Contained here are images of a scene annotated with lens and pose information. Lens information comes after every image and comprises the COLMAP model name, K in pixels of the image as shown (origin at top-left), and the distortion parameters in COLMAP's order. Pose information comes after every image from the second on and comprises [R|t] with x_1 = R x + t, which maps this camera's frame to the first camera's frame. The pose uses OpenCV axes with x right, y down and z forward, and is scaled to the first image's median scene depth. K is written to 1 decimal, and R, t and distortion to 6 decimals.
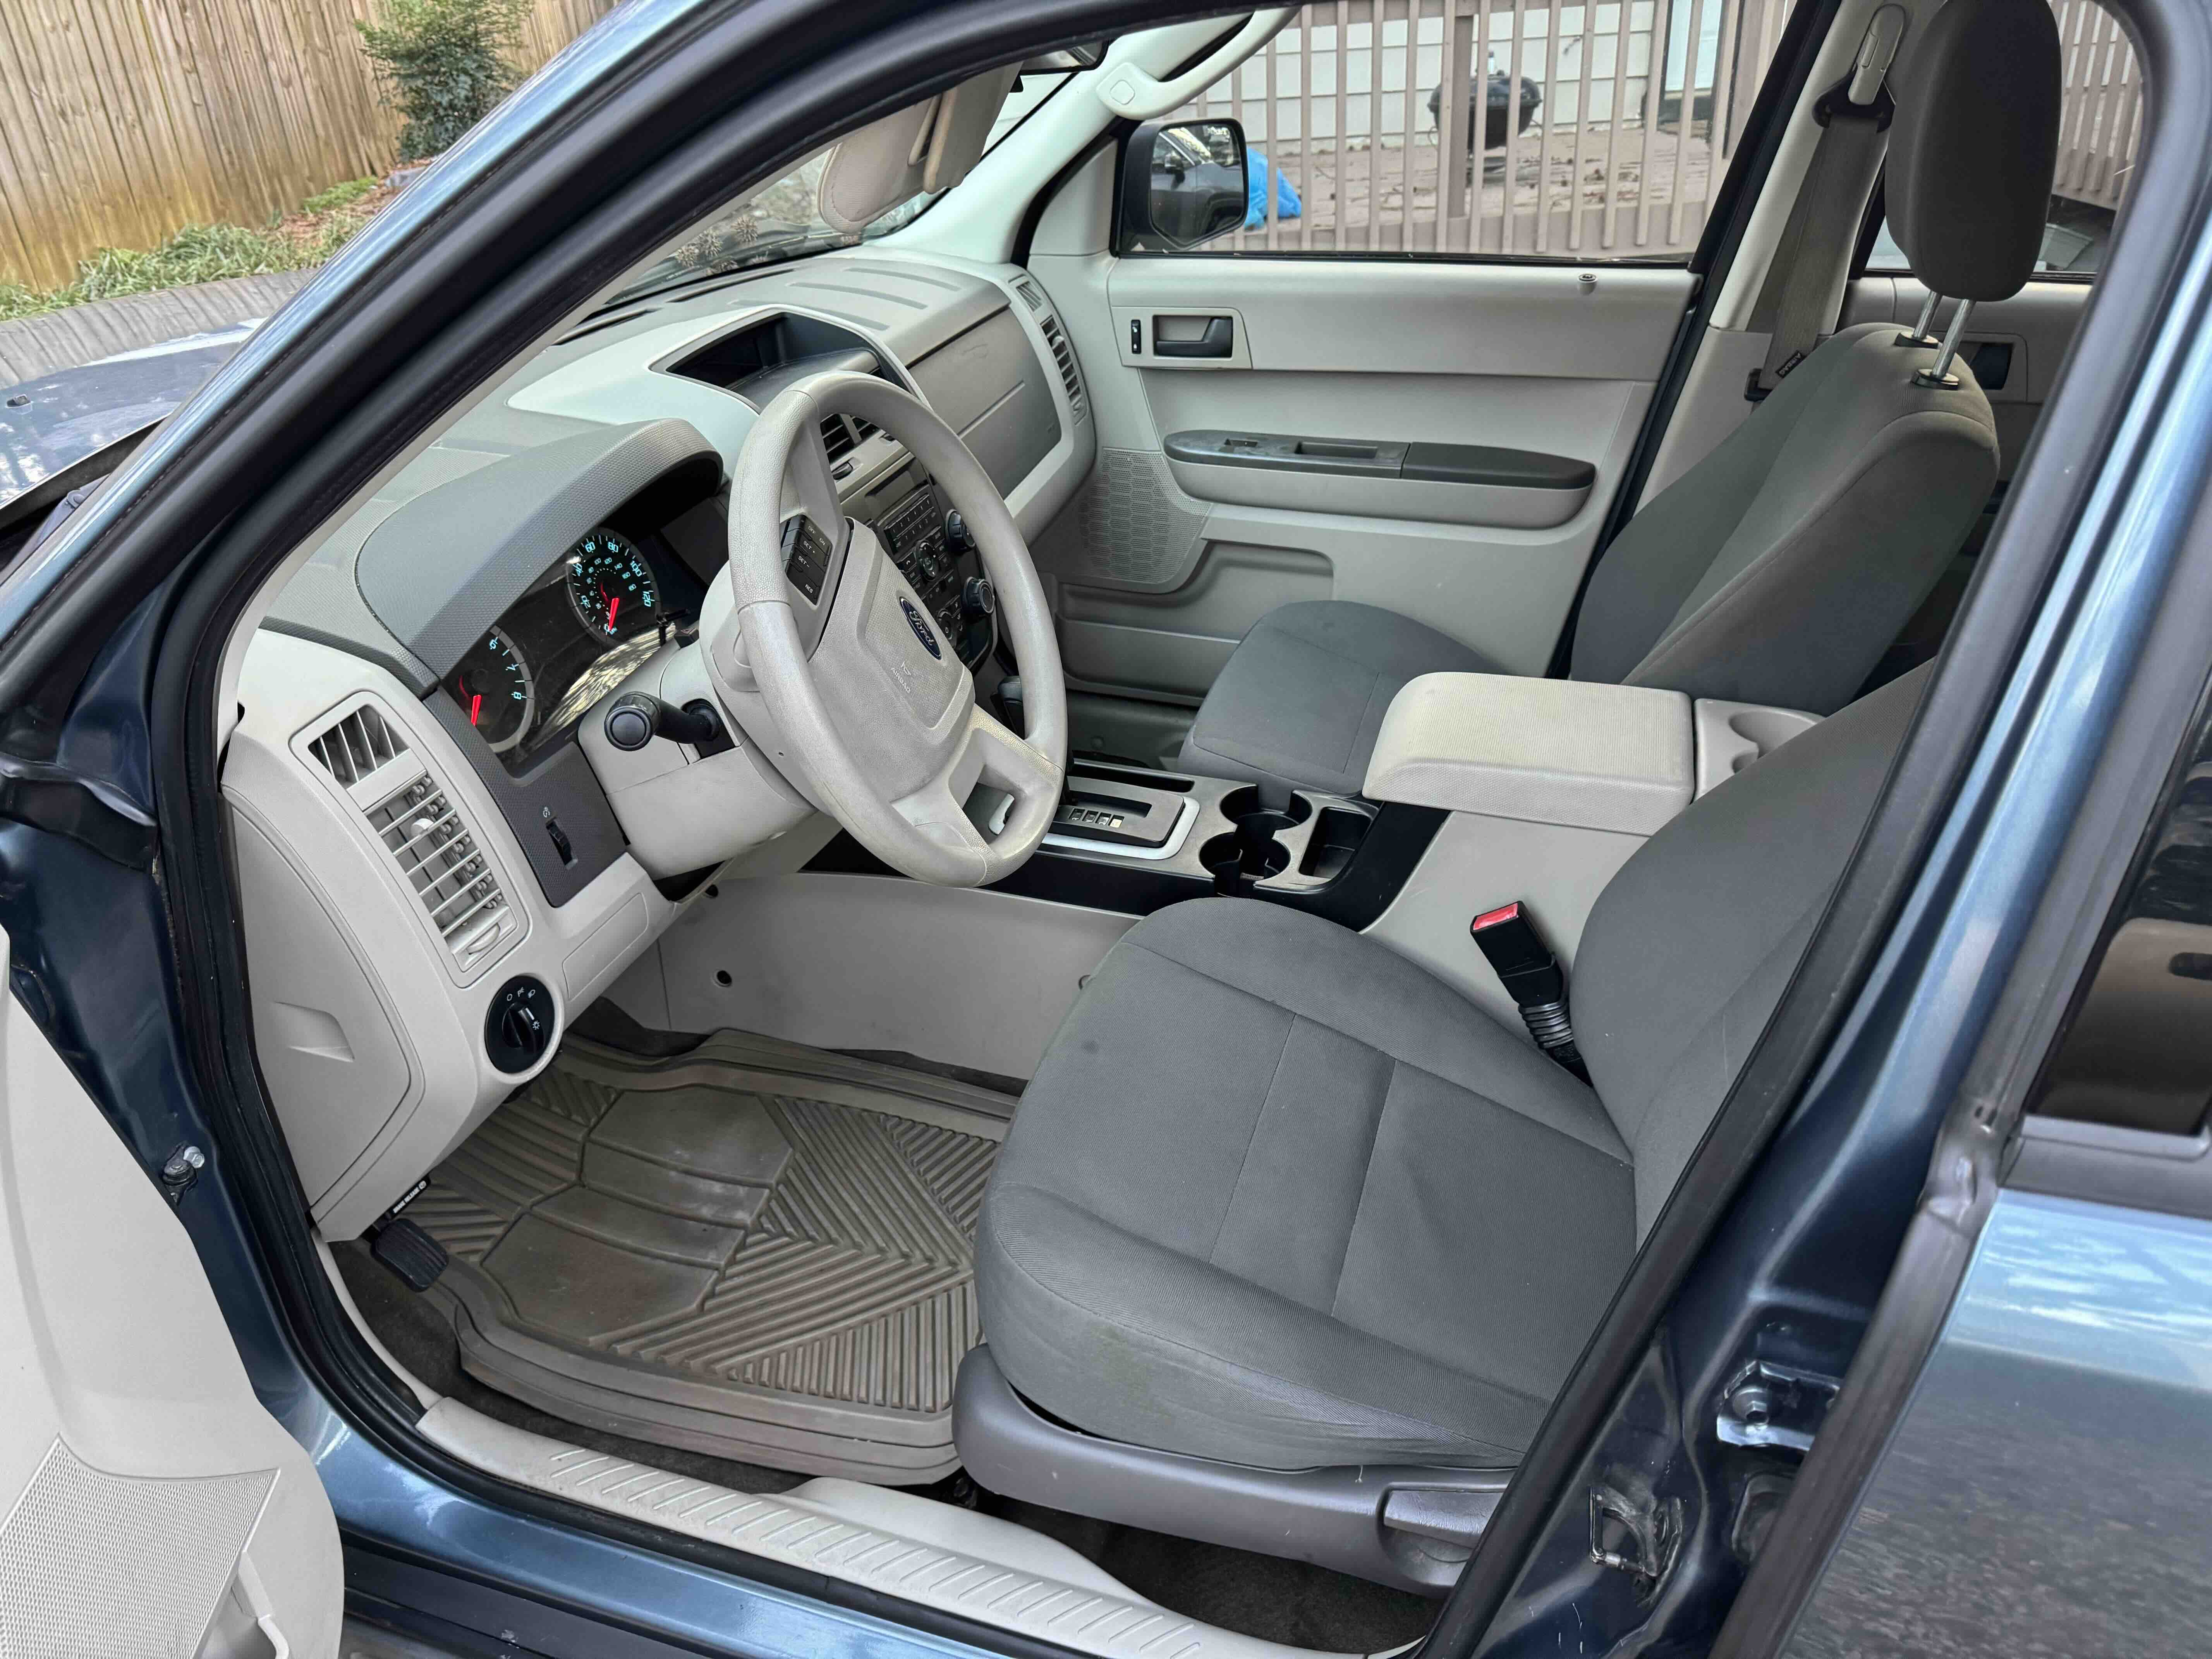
lens RADIAL K [[1529.6, 0, 1139.2], [0, 1529.6, 870.1], [0, 0, 1]] dist [0.076971, -0.145510]
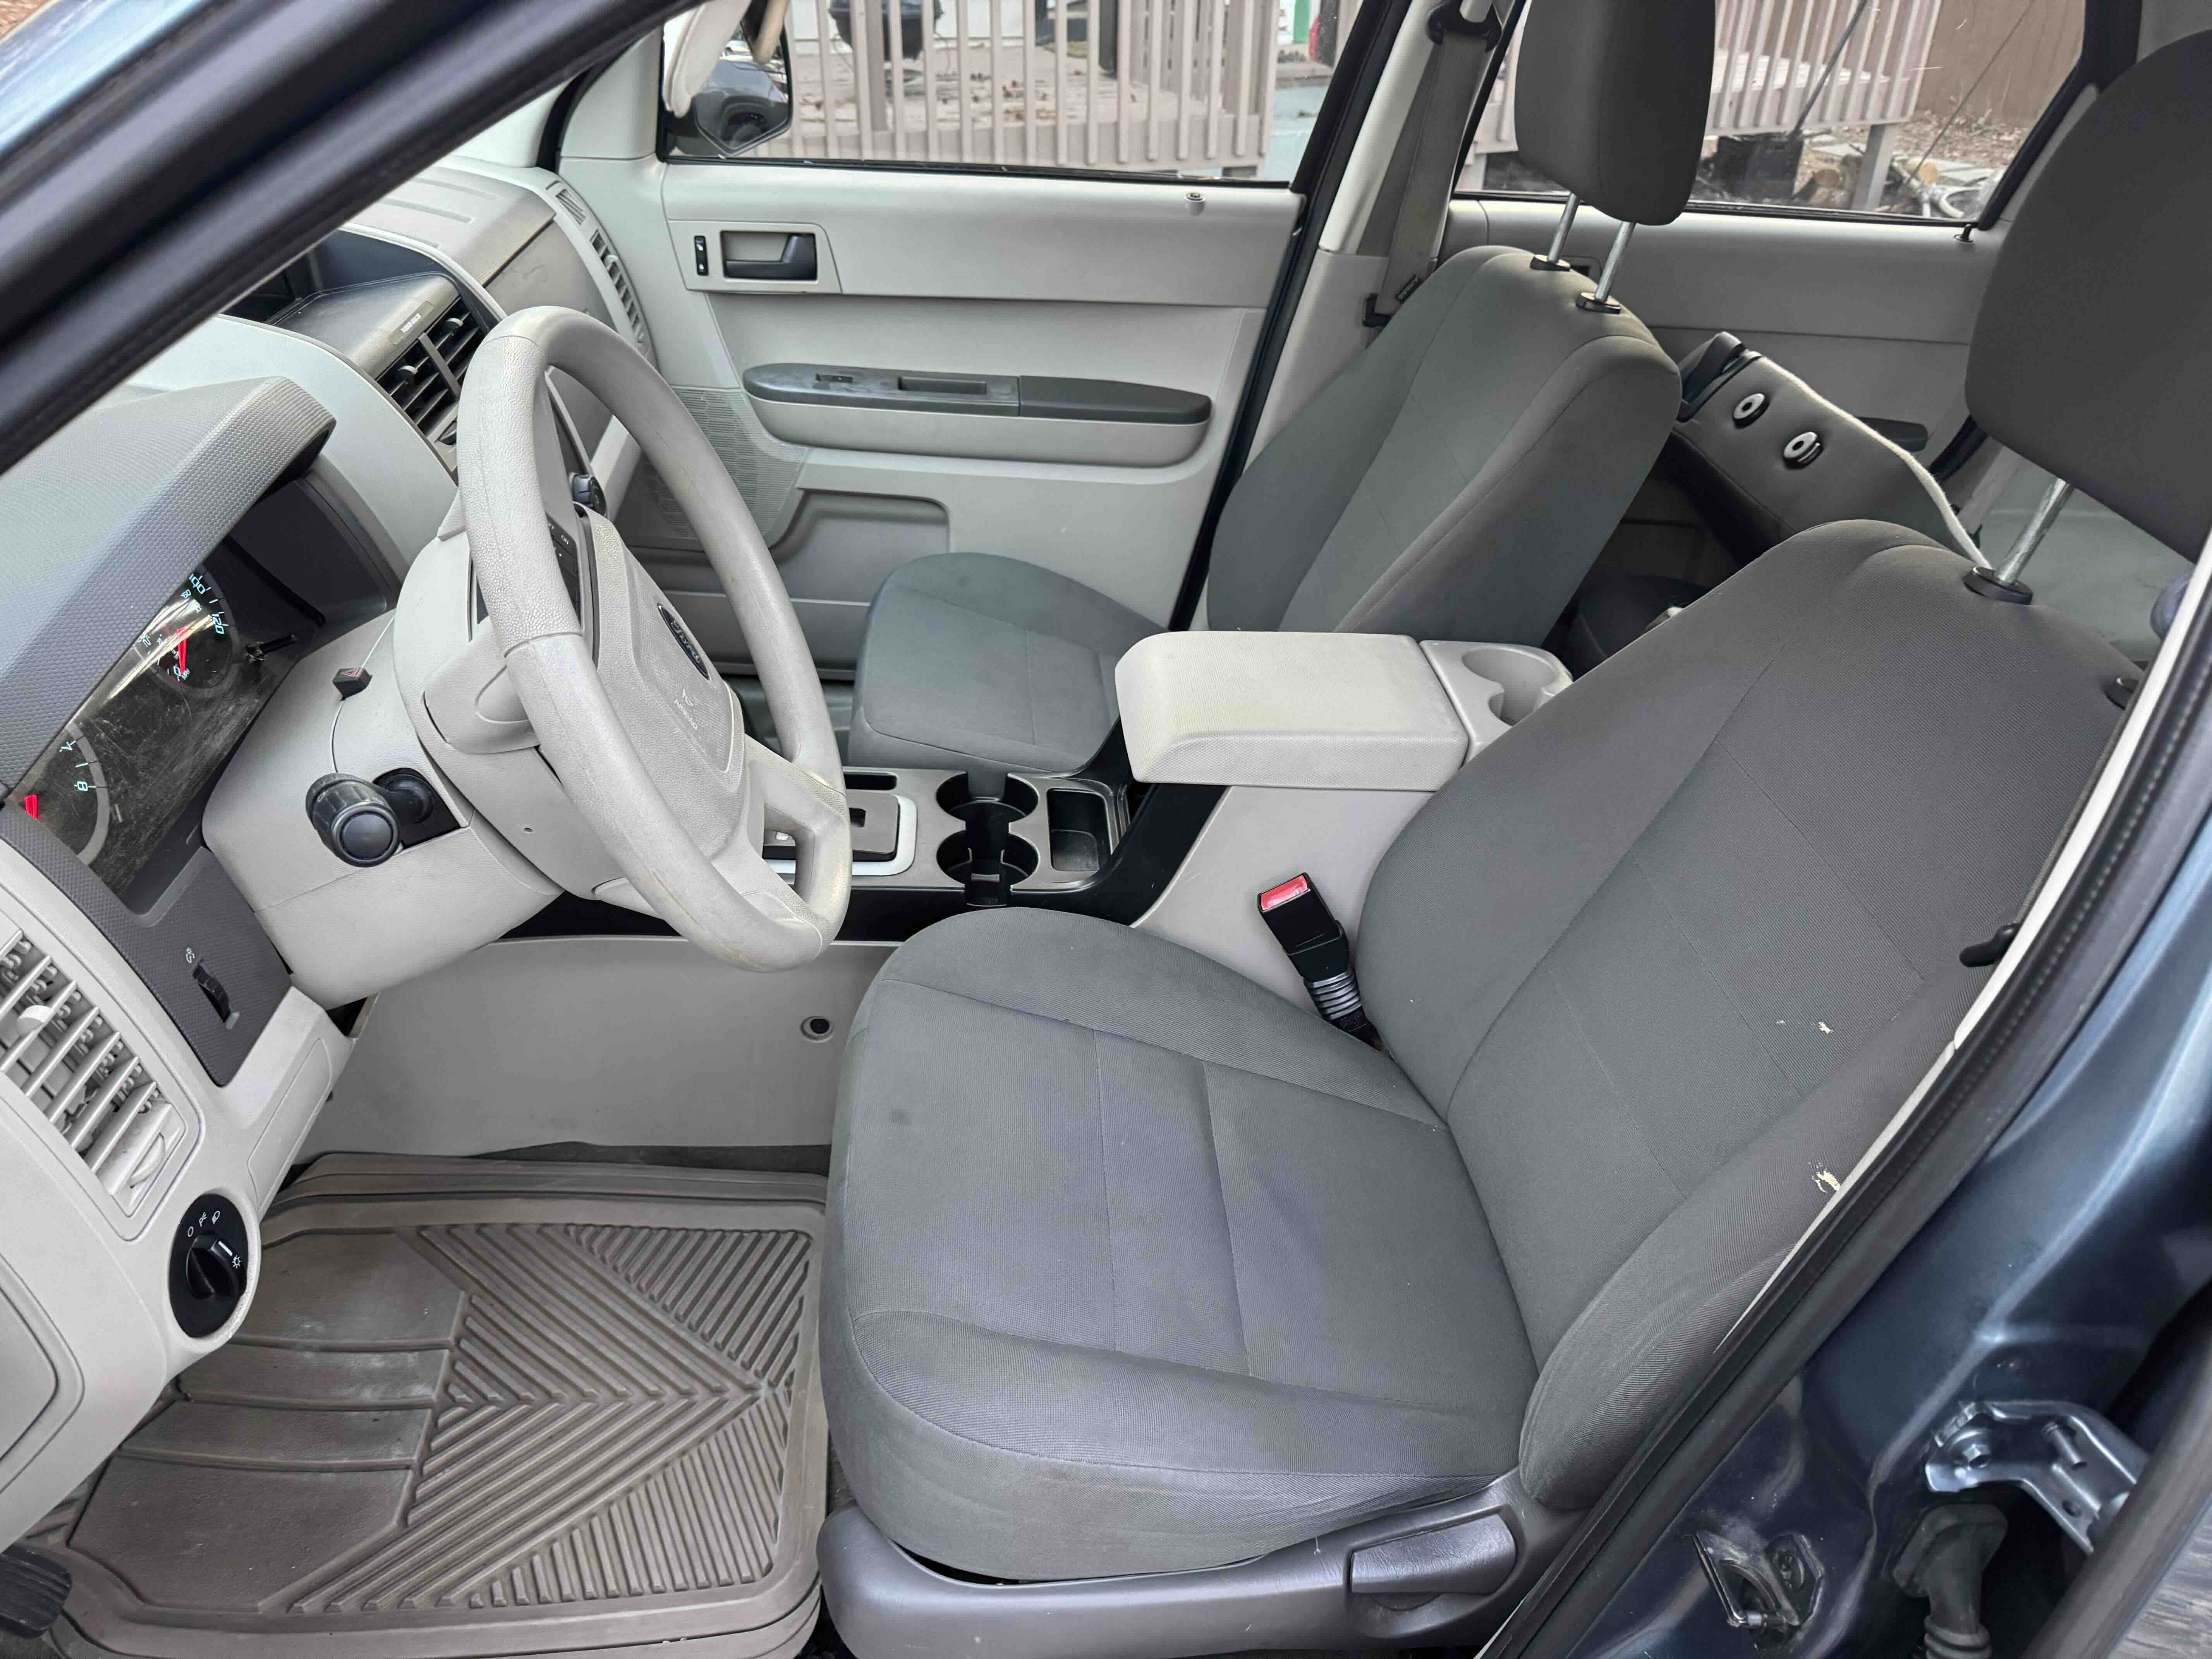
lens RADIAL K [[1529.6, 0, 1139.2], [0, 1529.6, 870.1], [0, 0, 1]] dist [0.076971, -0.145510]
pose [[0.933520, -0.129353, 0.334378, -0.146626], [0.113862, 0.991328, 0.065610, -0.050180], [-0.339965, -0.023175, 0.940153, 0.140624]]
